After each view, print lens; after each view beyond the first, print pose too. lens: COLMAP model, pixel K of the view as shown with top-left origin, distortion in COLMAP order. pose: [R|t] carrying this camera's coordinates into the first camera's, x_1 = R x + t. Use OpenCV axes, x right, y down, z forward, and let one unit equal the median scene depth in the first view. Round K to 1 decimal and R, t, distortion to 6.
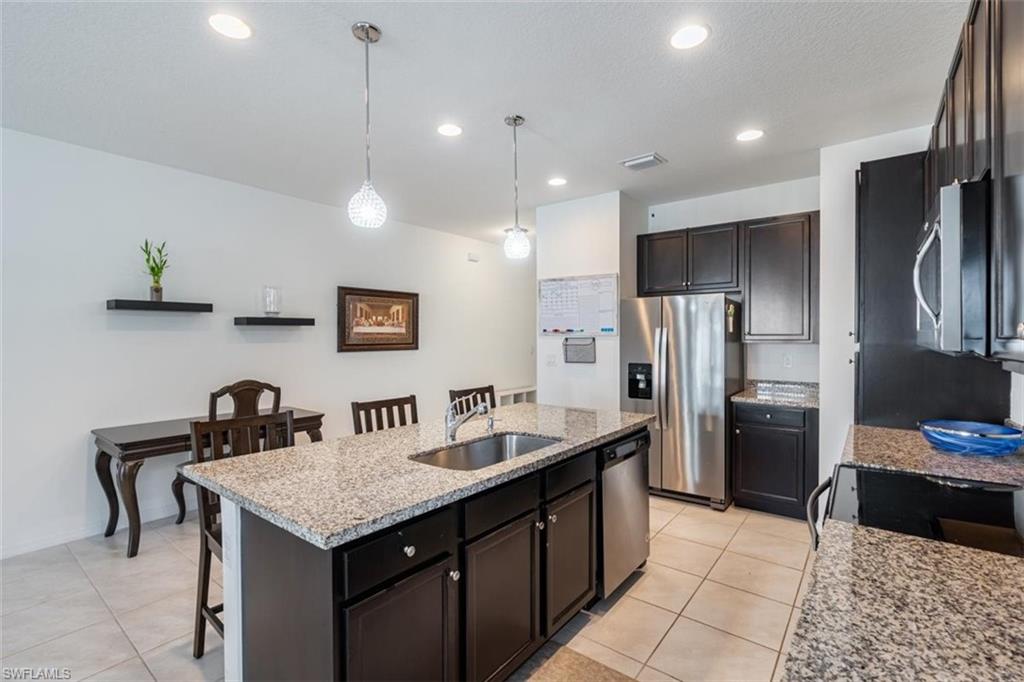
lens RADIAL K [[462.0, 0, 511.0], [0, 462.0, 340.3], [0, 0, 1]] dist [-0.002666, 0.000157]
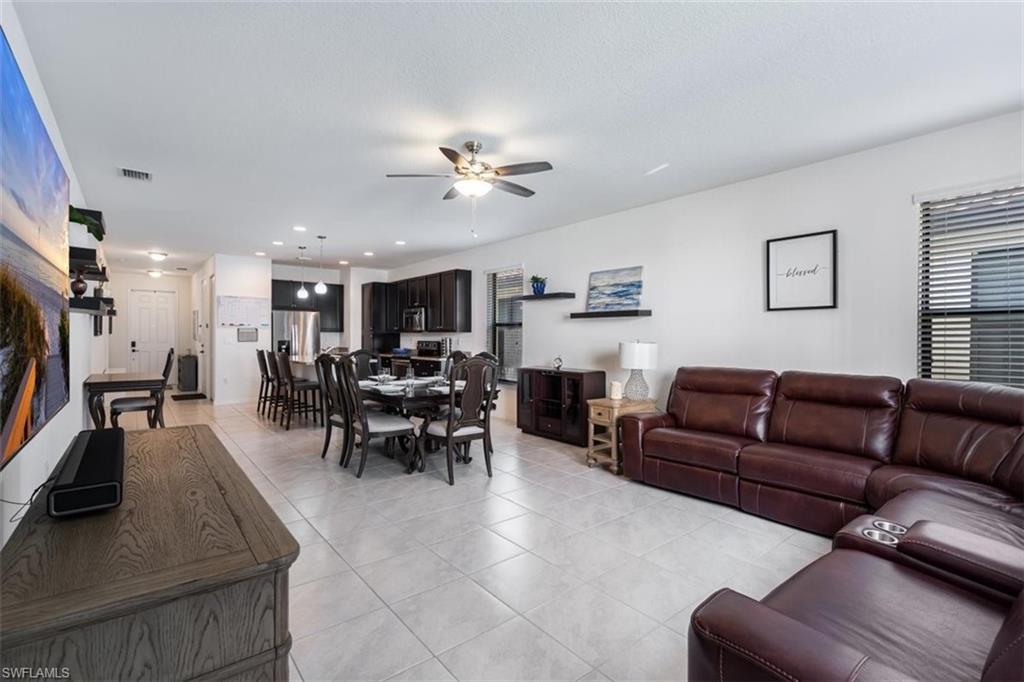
lens RADIAL K [[462.0, 0, 512.4], [0, 462.0, 343.2], [0, 0, 1]] dist [-0.002666, 0.000157]
pose [[0.215585, -0.010751, 0.976426, -1.564858], [0.004313, 0.999940, 0.010058, 0.042878], [-0.976476, 0.002043, 0.215619, -0.521041]]
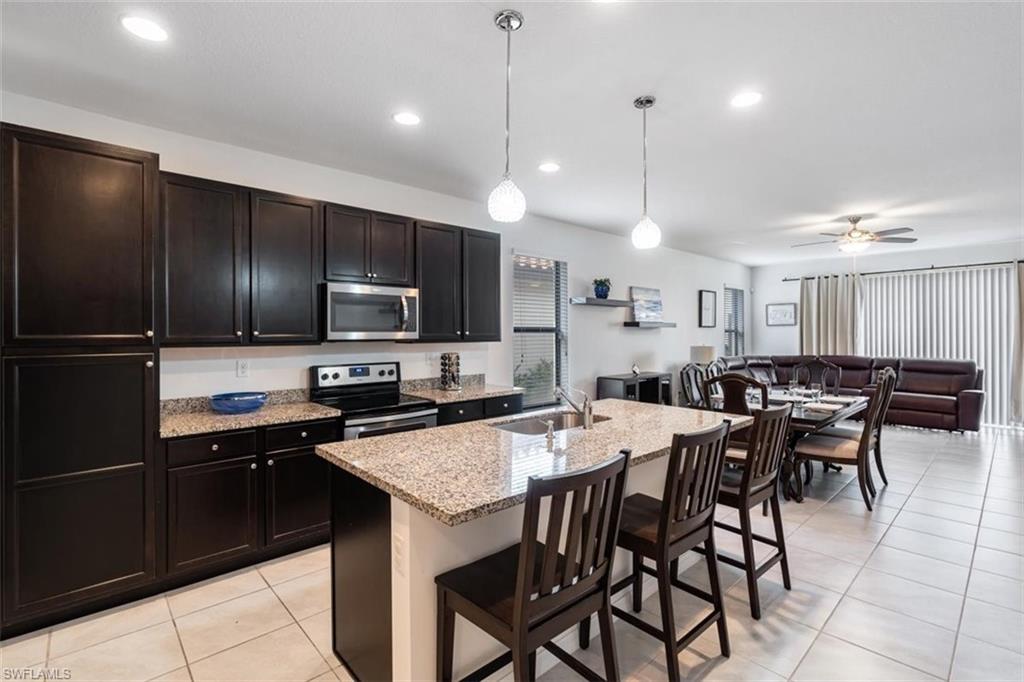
lens RADIAL K [[462.0, 0, 516.6], [0, 462.0, 332.7], [0, 0, 1]] dist [-0.002666, 0.000157]
pose [[-0.986066, 0.003456, 0.166319, -0.082702], [0.005269, 0.999931, 0.010461, -0.013694], [-0.166271, 0.011192, -0.986017, 1.099418]]
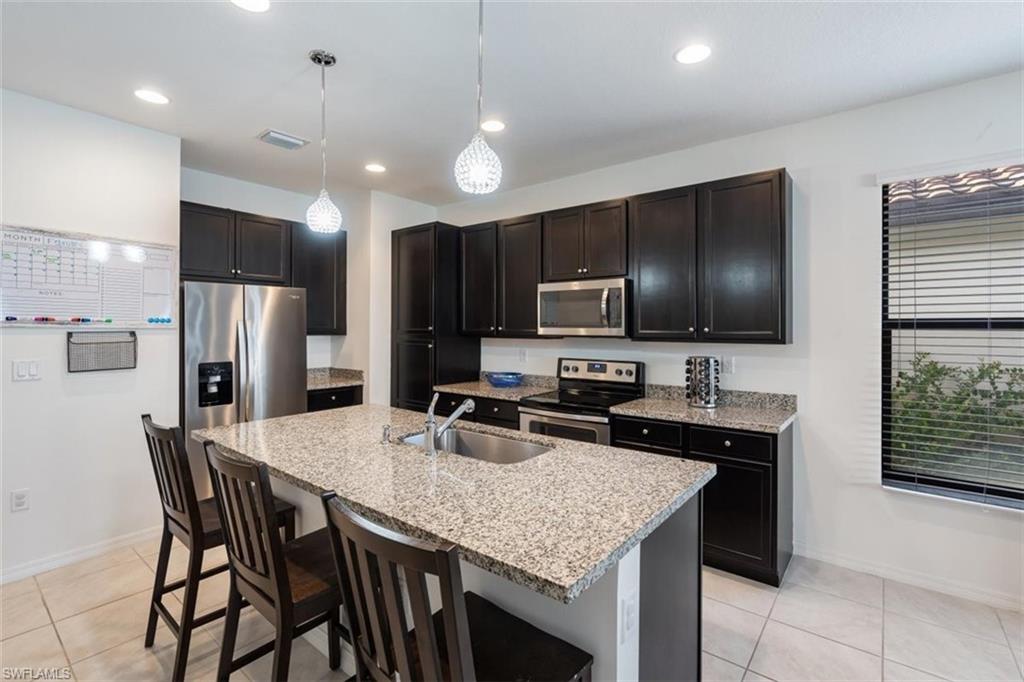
lens RADIAL K [[462.0, 0, 513.1], [0, 462.0, 328.2], [0, 0, 1]] dist [-0.002666, 0.000157]
pose [[0.006179, 0.000916, 0.999980, -0.511394], [0.006167, 0.999981, -0.000954, -0.006851], [-0.999962, 0.006172, 0.006173, 0.441195]]
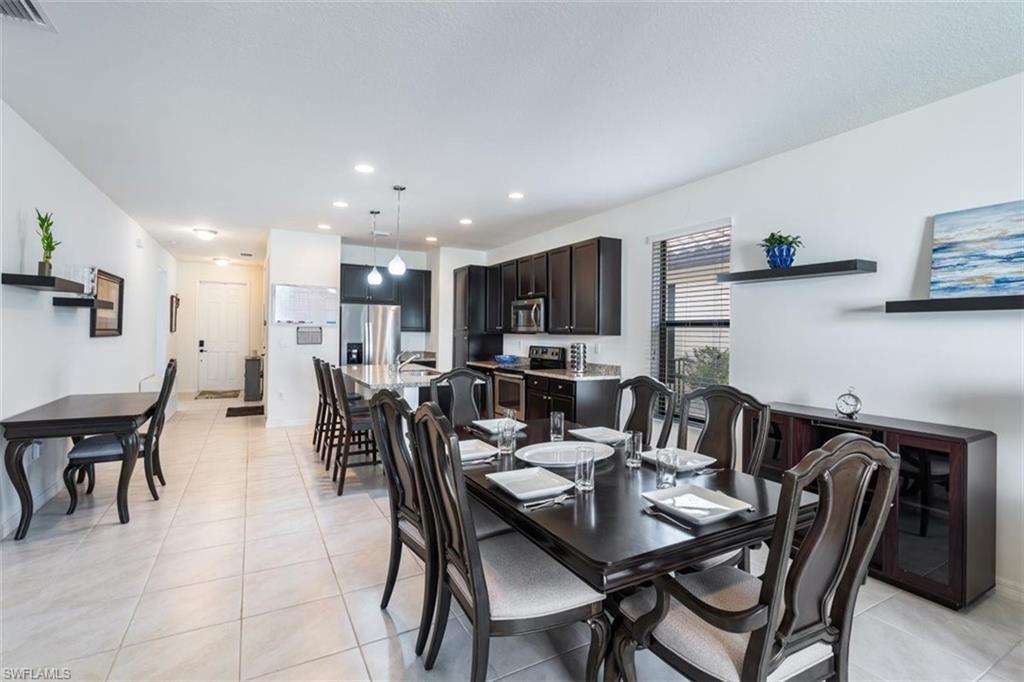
lens RADIAL K [[462.0, 0, 512.9], [0, 462.0, 335.5], [0, 0, 1]] dist [-0.002666, 0.000157]
pose [[0.381724, 0.003710, 0.924269, -1.001995], [-0.005433, 0.999984, -0.001771, 0.021181], [-0.924260, -0.004346, 0.381738, -0.164818]]
